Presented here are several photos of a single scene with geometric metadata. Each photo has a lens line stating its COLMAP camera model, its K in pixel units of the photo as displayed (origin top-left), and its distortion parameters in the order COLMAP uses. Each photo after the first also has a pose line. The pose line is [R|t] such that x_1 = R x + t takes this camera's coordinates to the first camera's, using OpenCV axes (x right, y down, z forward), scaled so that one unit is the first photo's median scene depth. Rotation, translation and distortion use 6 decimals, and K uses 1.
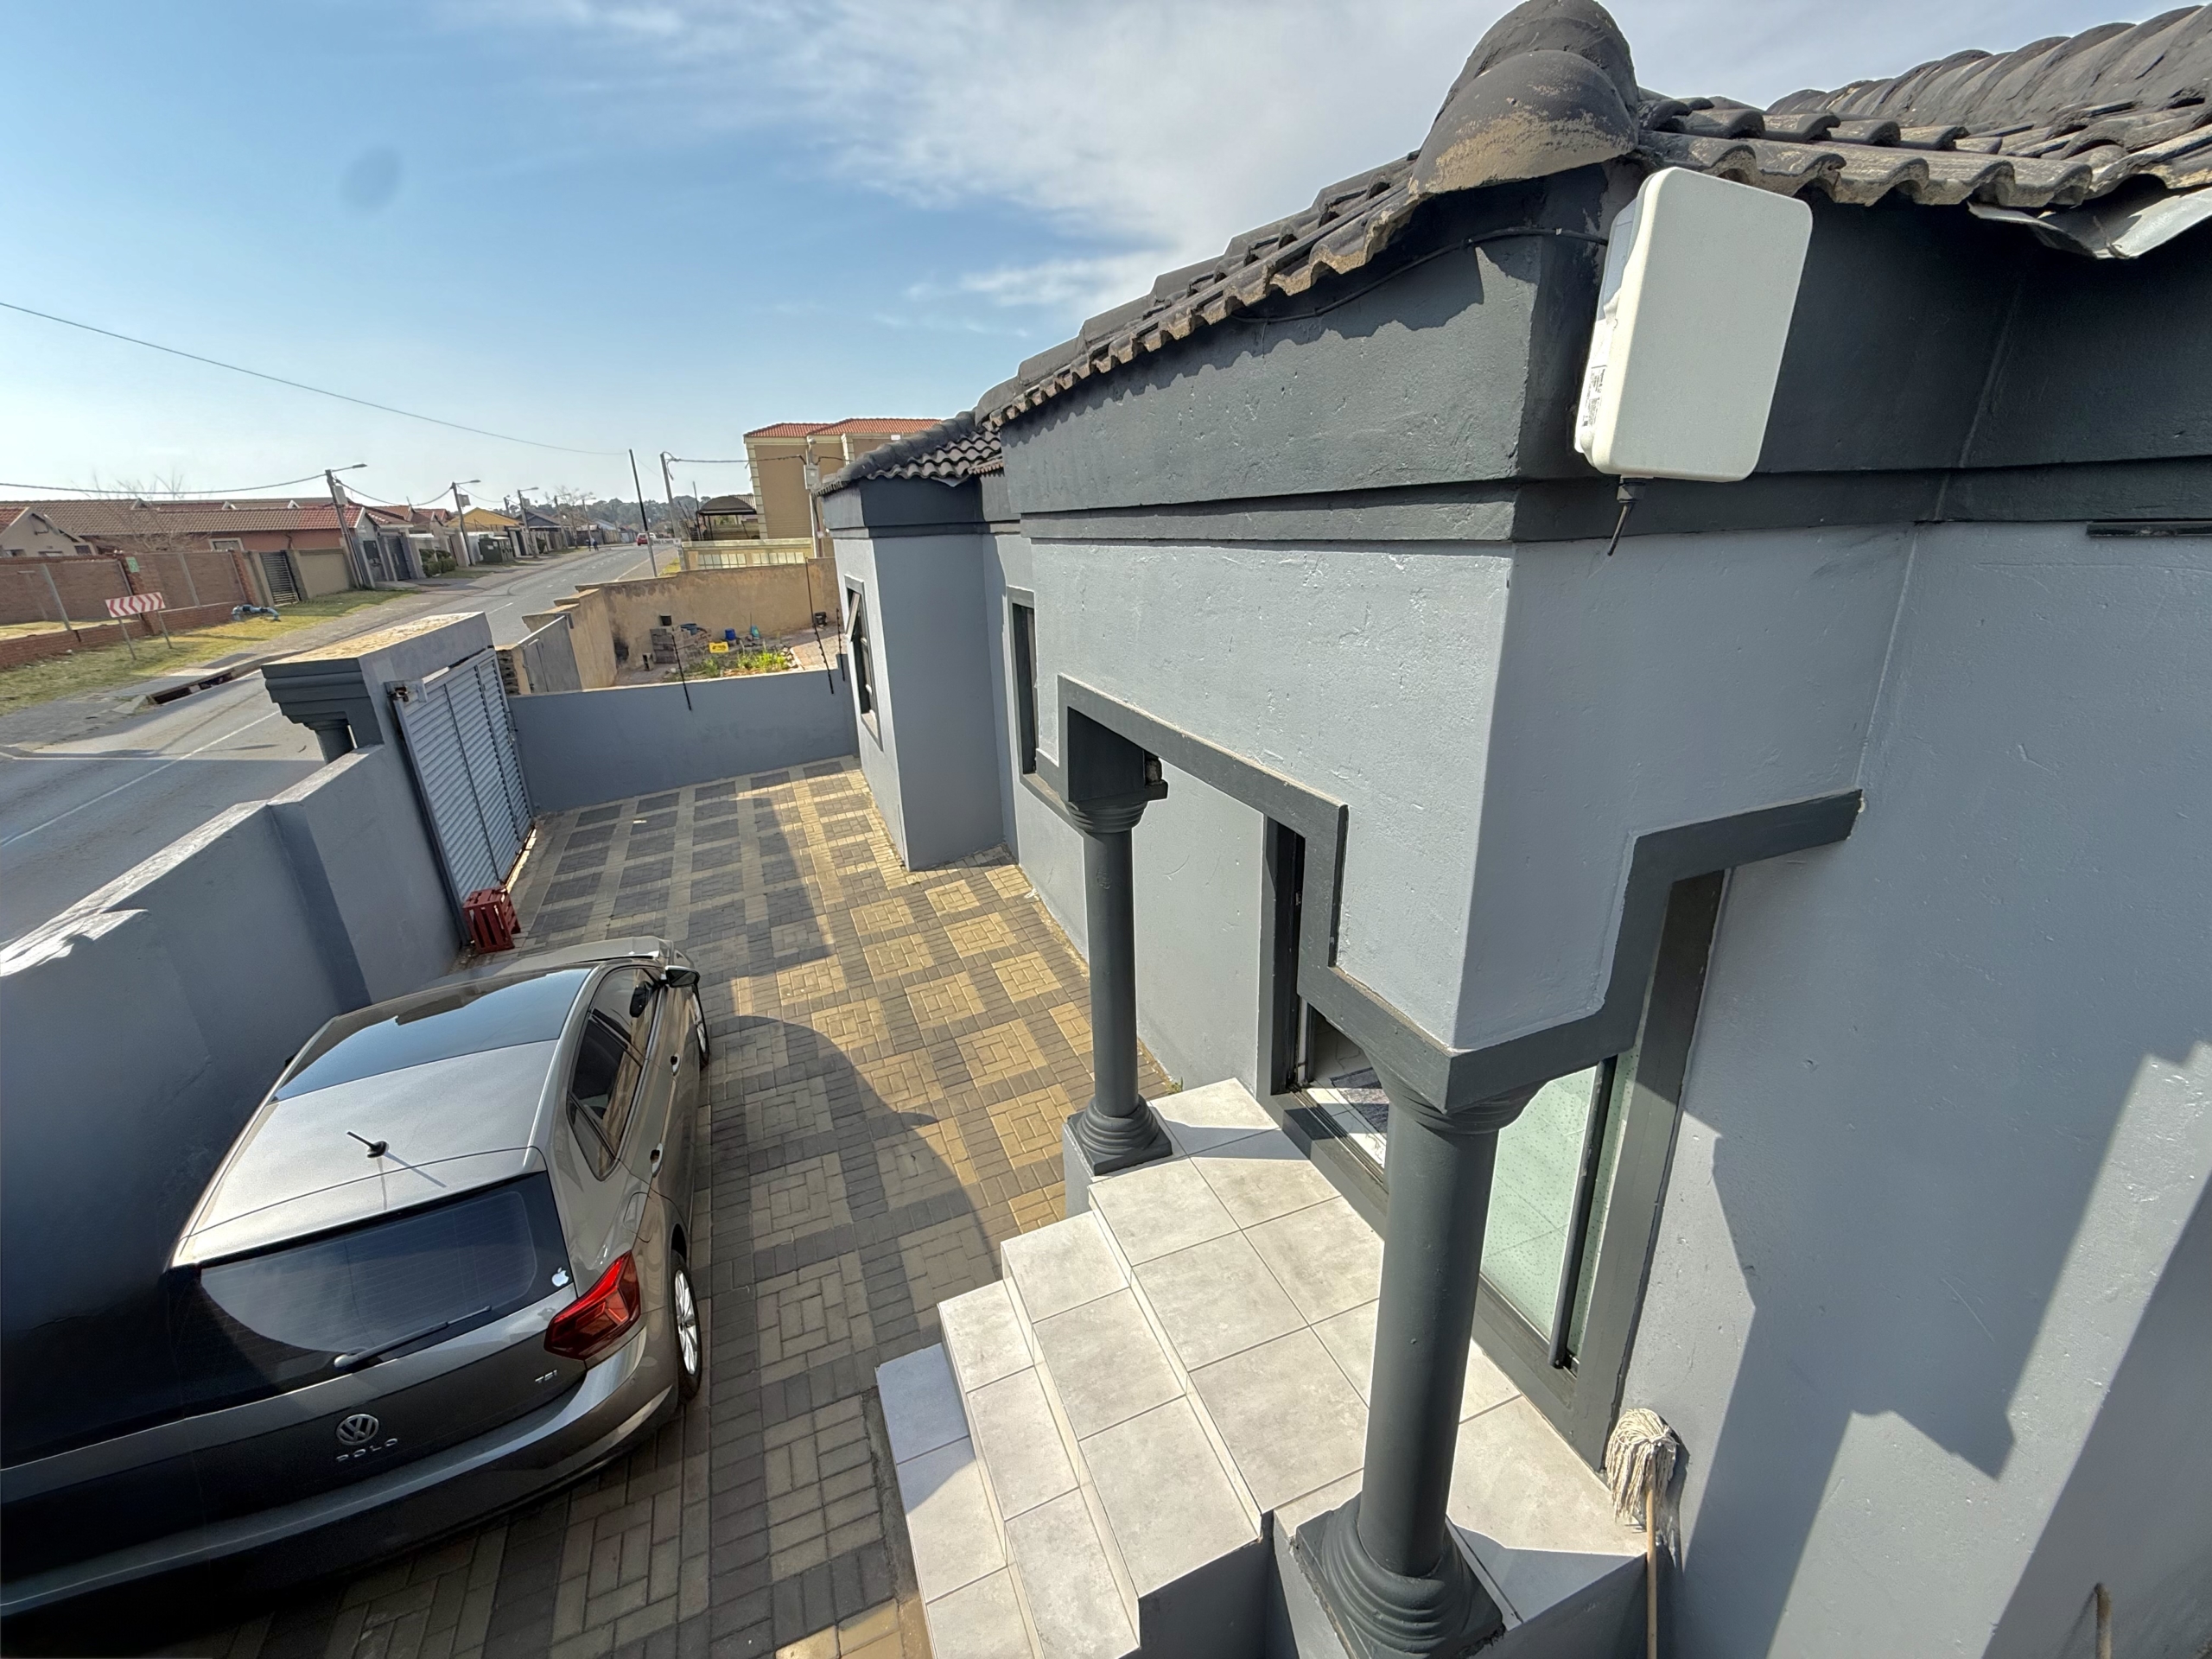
lens RADIAL K [[885.9, 0, 1098.8], [0, 885.9, 830.1], [0, 0, 1]] dist [-0.001409, -0.000049]
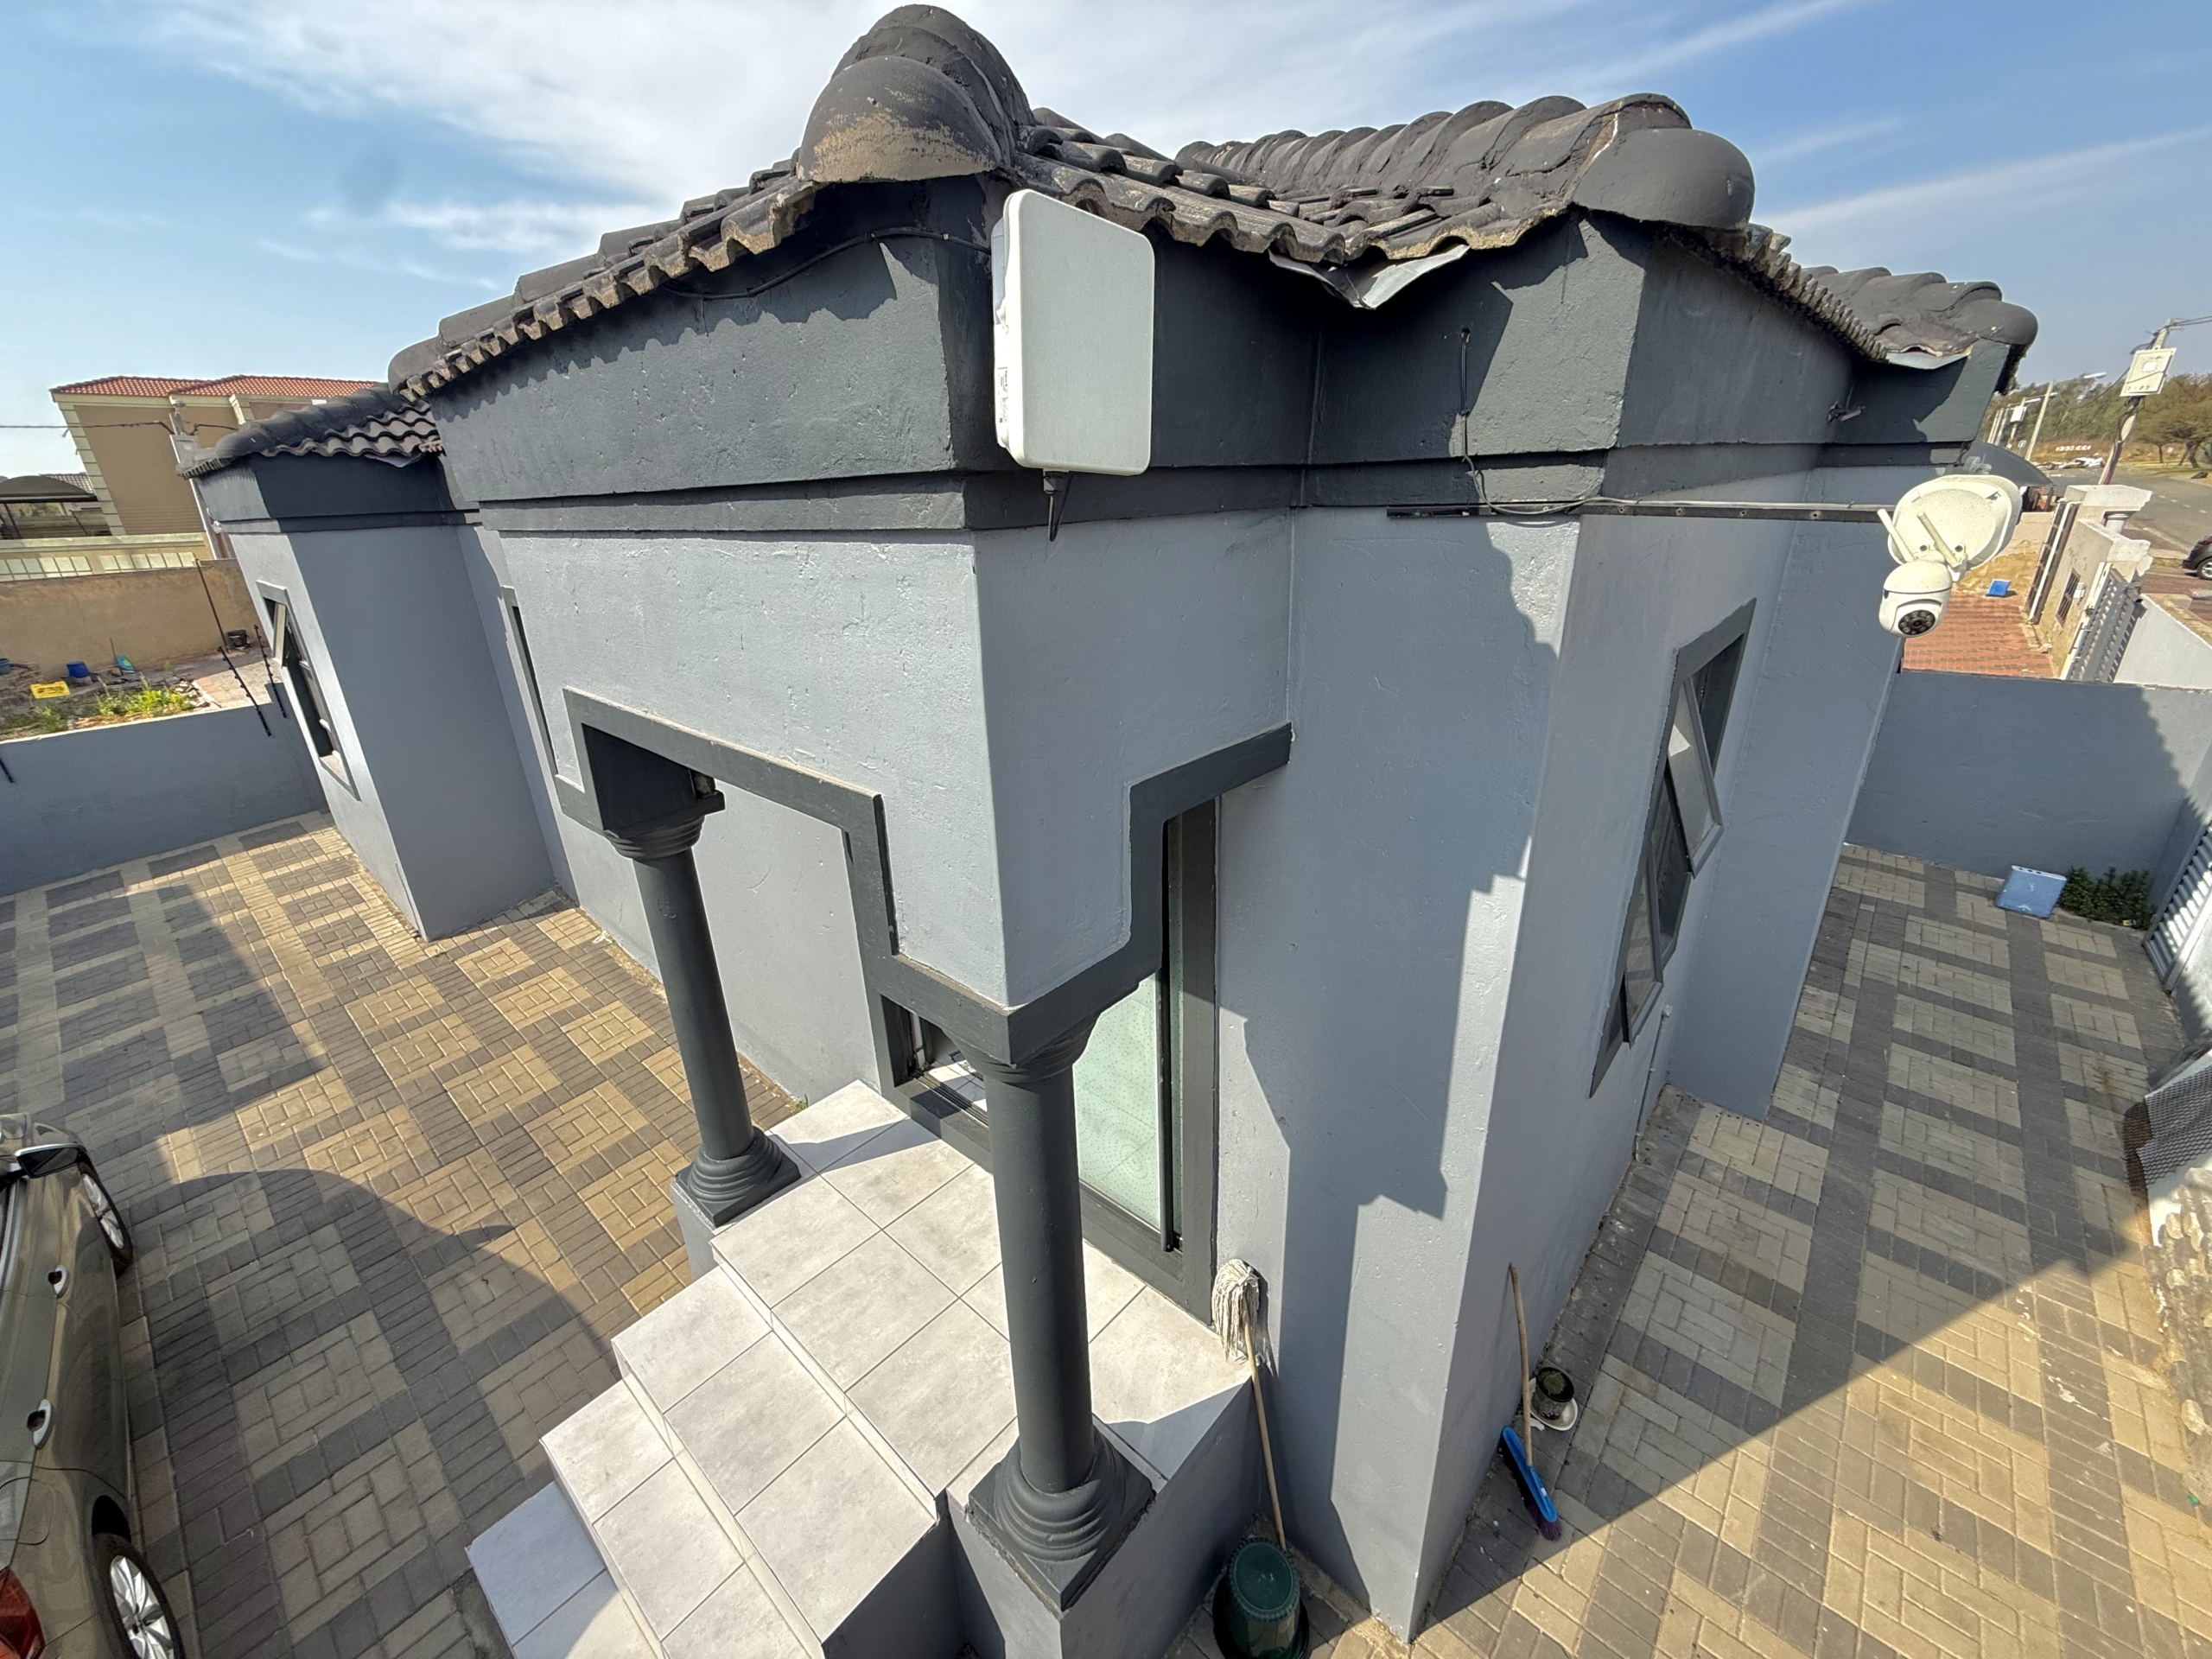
lens RADIAL K [[883.1, 0, 1106.0], [0, 883.1, 829.5], [0, 0, 1]] dist [-0.000618, 0.000186]
pose [[0.892365, -0.160716, 0.421729, 0.047395], [0.154076, 0.986791, 0.050033, 0.000189], [-0.424199, 0.020330, 0.905341, -0.008468]]
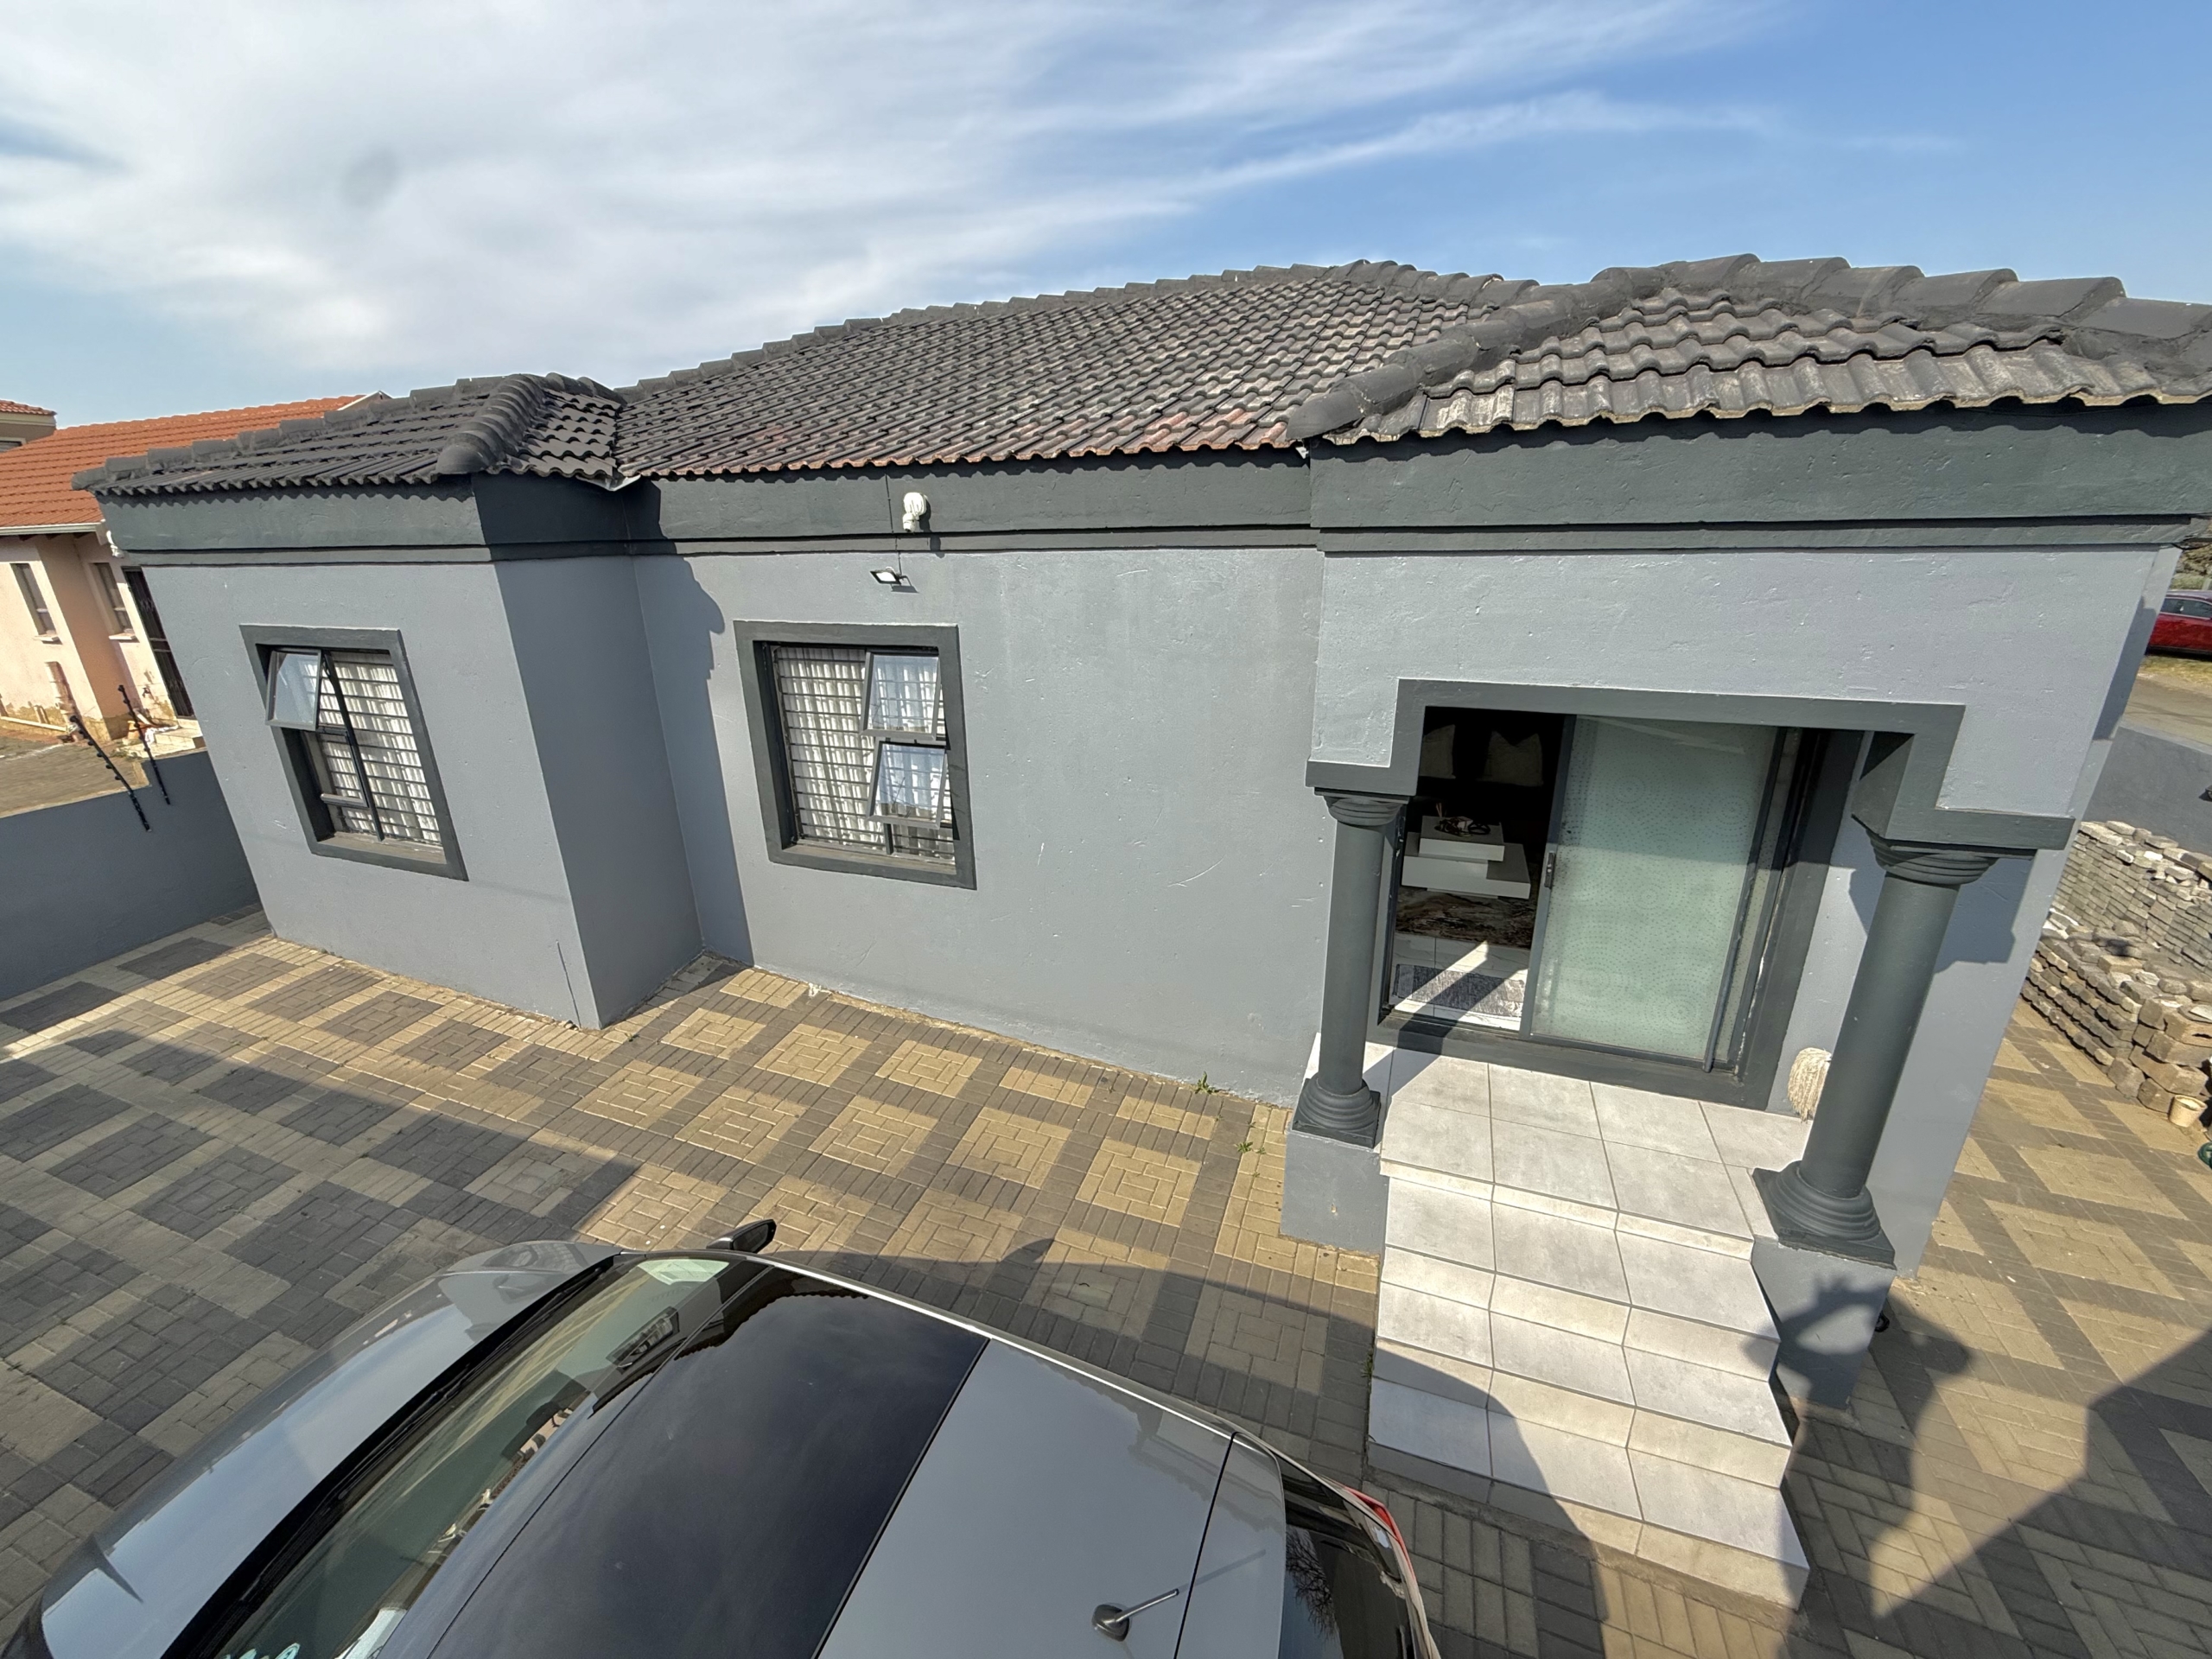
lens RADIAL K [[883.1, 0, 1106.0], [0, 883.1, 829.5], [0, 0, 1]] dist [-0.000618, 0.000186]
pose [[0.666619, -0.221089, 0.711856, -1.164446], [0.241060, 0.967625, 0.074784, -0.178564], [-0.705343, 0.121747, 0.698333, 0.575731]]
